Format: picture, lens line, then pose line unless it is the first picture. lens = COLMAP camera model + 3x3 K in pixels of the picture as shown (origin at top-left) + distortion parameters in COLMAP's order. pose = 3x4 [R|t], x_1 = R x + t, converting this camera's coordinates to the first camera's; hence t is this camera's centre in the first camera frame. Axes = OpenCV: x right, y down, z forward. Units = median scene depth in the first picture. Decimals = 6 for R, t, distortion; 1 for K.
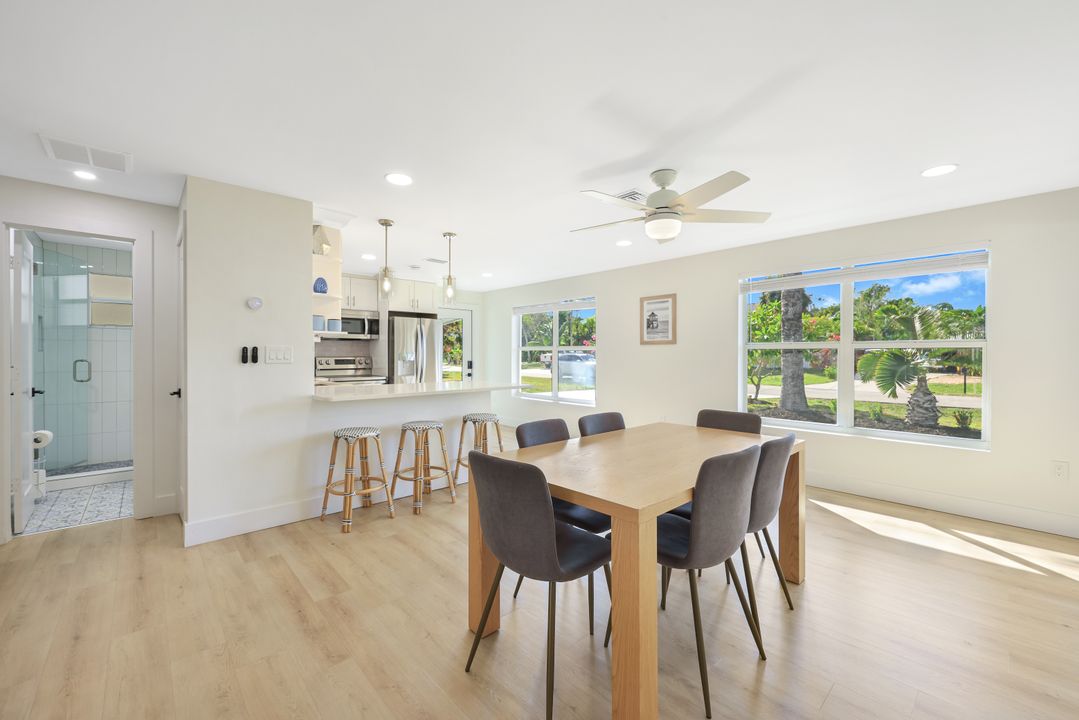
lens RADIAL K [[440.6, 0, 536.8], [0, 440.6, 356.9], [0, 0, 1]] dist [-0.002302, 0.001297]
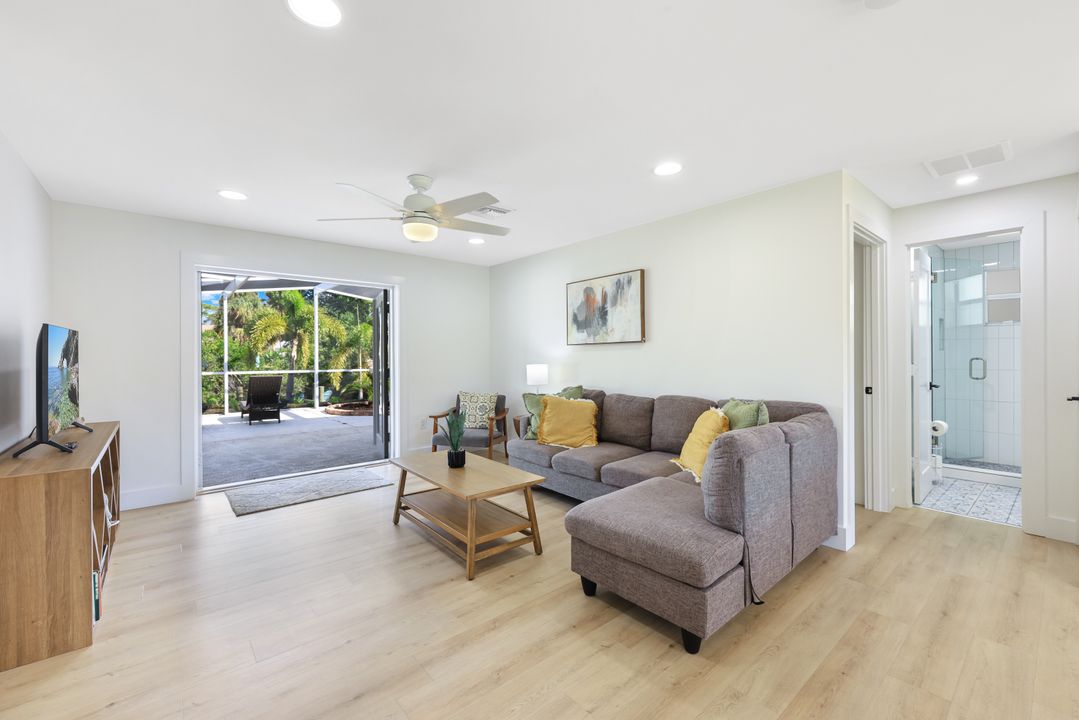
lens RADIAL K [[440.6, 0, 533.8], [0, 440.6, 360.3], [0, 0, 1]] dist [-0.002302, 0.001297]
pose [[-0.044128, 0.009768, -0.998978, 0.034954], [0.002769, 0.999950, 0.009655, -0.000420], [0.999022, -0.002340, -0.044153, 0.014955]]
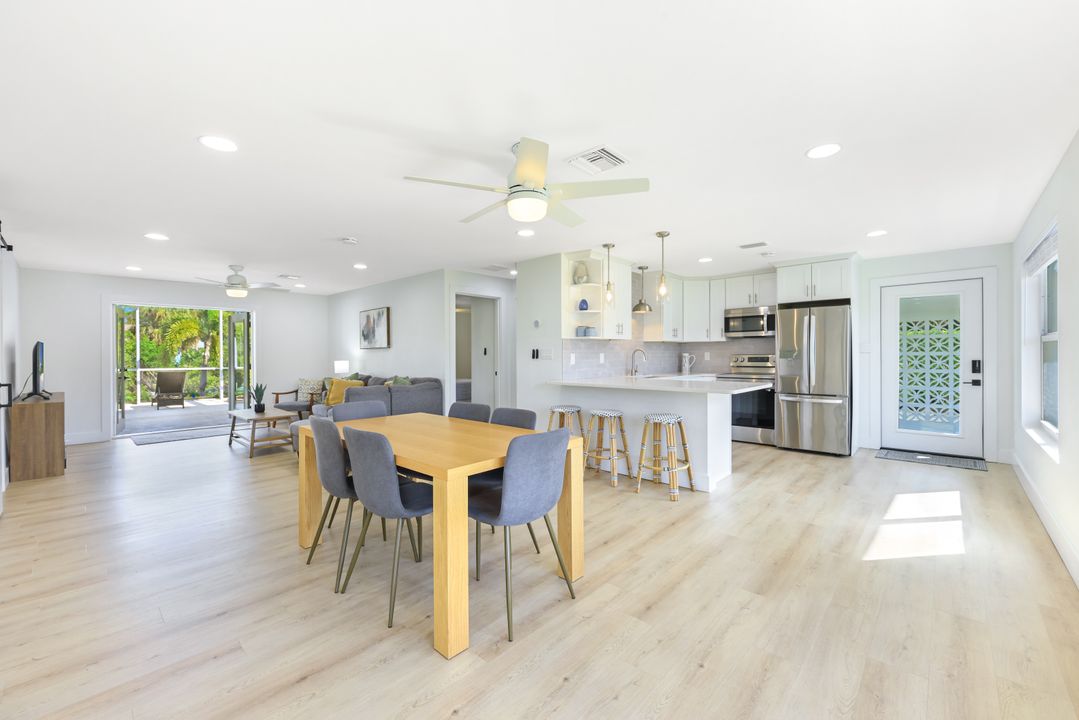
lens RADIAL K [[440.6, 0, 539.6], [0, 440.6, 359.9], [0, 0, 1]] dist [-0.002302, 0.001297]
pose [[0.075384, 0.009244, -0.997112, 0.948835], [0.002757, 0.999951, 0.009478, 0.002663], [0.997151, -0.003463, 0.075355, 0.774435]]
